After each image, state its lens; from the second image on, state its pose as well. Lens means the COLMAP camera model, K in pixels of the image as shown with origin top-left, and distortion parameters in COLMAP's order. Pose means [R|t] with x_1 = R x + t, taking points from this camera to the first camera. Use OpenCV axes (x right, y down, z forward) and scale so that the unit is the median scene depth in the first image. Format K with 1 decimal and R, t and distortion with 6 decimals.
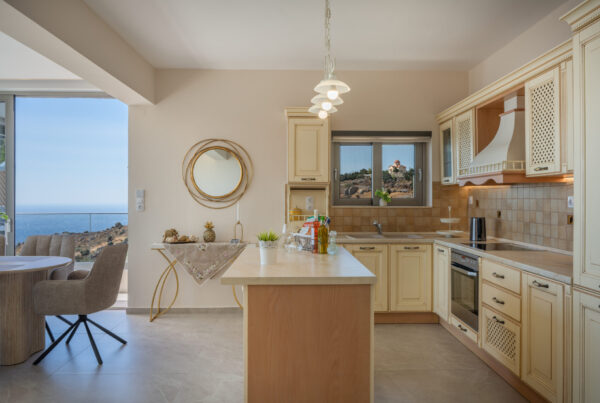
lens RADIAL K [[445.5, 0, 300.1], [0, 445.5, 201.3], [0, 0, 1]] dist [-0.002474, 0.000215]
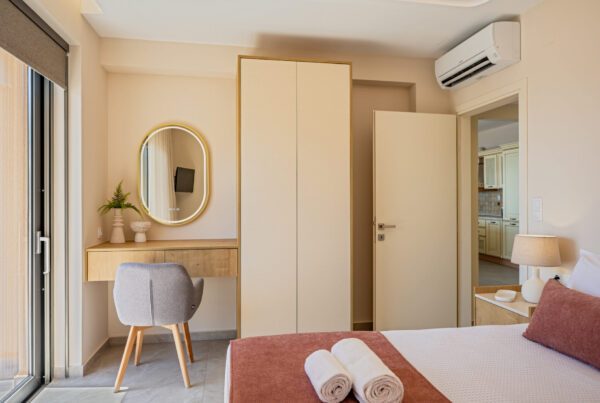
lens RADIAL K [[418.0, 0, 300.2], [0, 418.0, 199.3], [0, 0, 1]] dist [-0.001060, -0.000326]
pose [[0.989538, -0.011407, 0.143820, -1.195839], [0.011039, 0.999933, 0.003359, -0.012174], [-0.143849, -0.001736, 0.989598, -1.692074]]
